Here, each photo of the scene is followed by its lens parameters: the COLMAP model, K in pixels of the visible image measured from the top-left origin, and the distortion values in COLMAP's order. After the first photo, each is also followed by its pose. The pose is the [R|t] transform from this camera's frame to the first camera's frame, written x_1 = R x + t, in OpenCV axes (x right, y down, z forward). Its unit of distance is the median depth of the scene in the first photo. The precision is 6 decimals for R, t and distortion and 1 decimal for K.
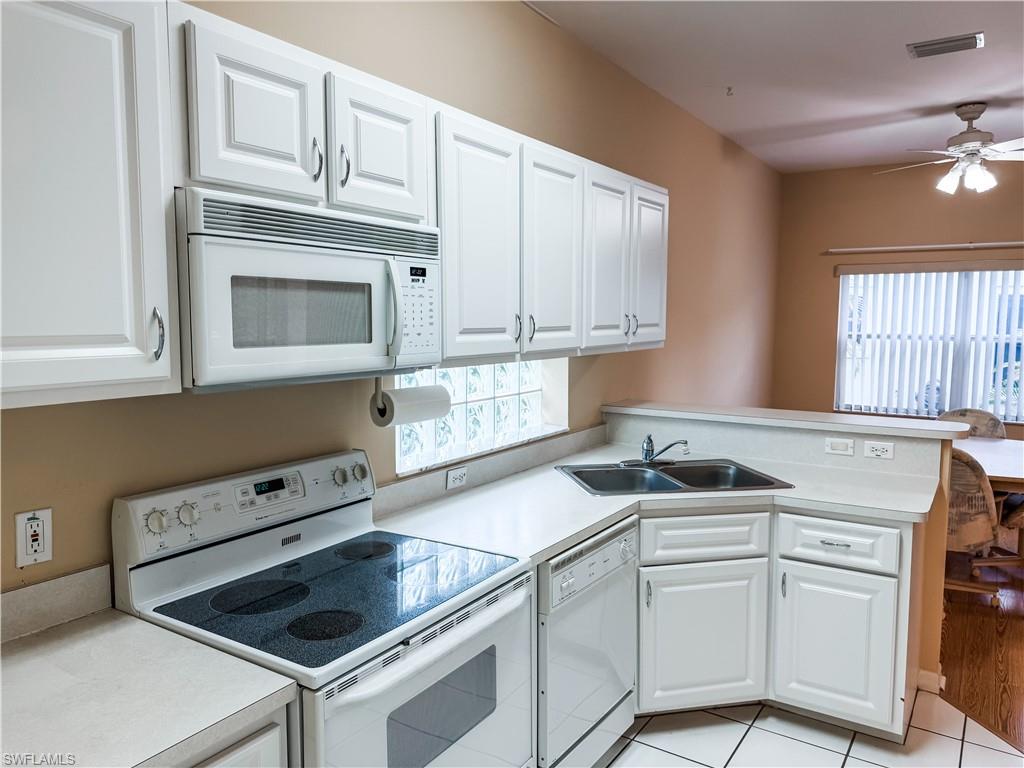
lens RADIAL K [[723.0, 0, 512.0], [0, 723.0, 384.0], [0, 0, 1]] dist [0.095493, -0.109353]
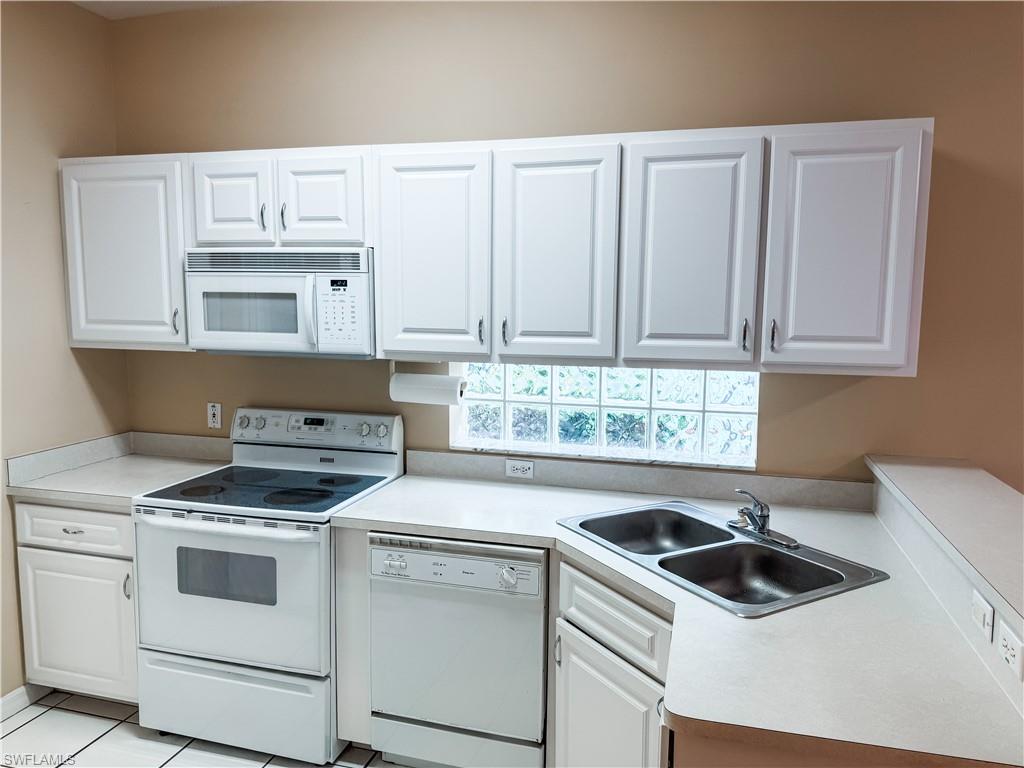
lens RADIAL K [[723.0, 0, 512.0], [0, 723.0, 384.0], [0, 0, 1]] dist [0.095493, -0.109353]
pose [[0.309121, 0.112979, -0.944288, 1.287496], [-0.100089, 0.991269, 0.085835, -0.119640], [0.945741, 0.067980, 0.317730, 0.905475]]
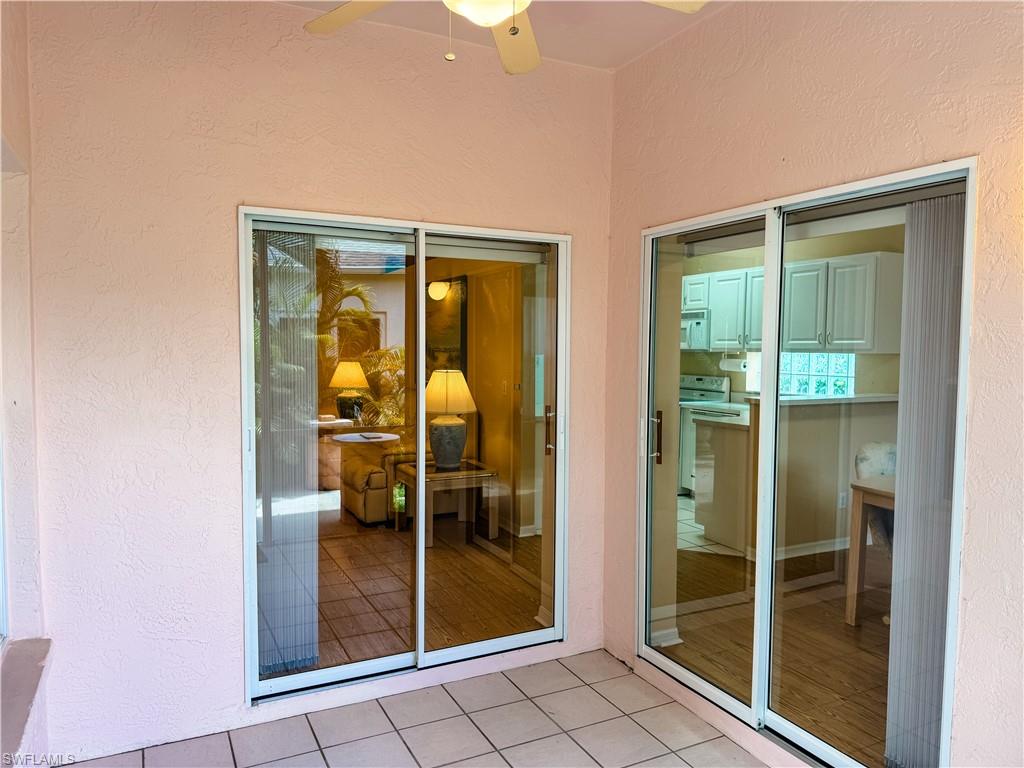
lens RADIAL K [[723.0, 0, 512.0], [0, 723.0, 384.0], [0, 0, 1]] dist [0.095493, -0.109353]
pose [[-0.492849, 0.039005, -0.869240, 3.588352], [-0.091969, 0.991064, 0.096617, -0.121885], [0.865241, 0.127560, -0.484858, 2.040894]]
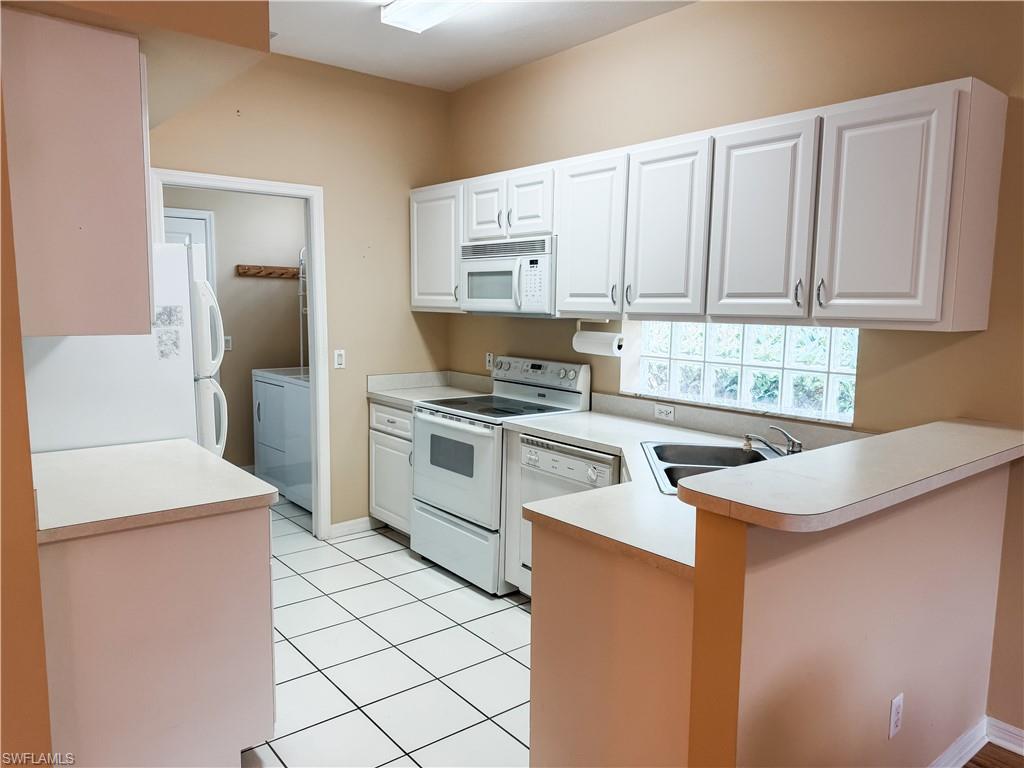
lens RADIAL K [[719.6, 0, 512.0], [0, 719.6, 384.0], [0, 0, 1]] dist [0.173579, -0.333790]
pose [[-0.293075, 0.102671, -0.950561, 1.737027], [-0.107687, 0.984346, 0.139522, -0.100884], [0.950005, 0.143253, -0.277431, 1.542060]]
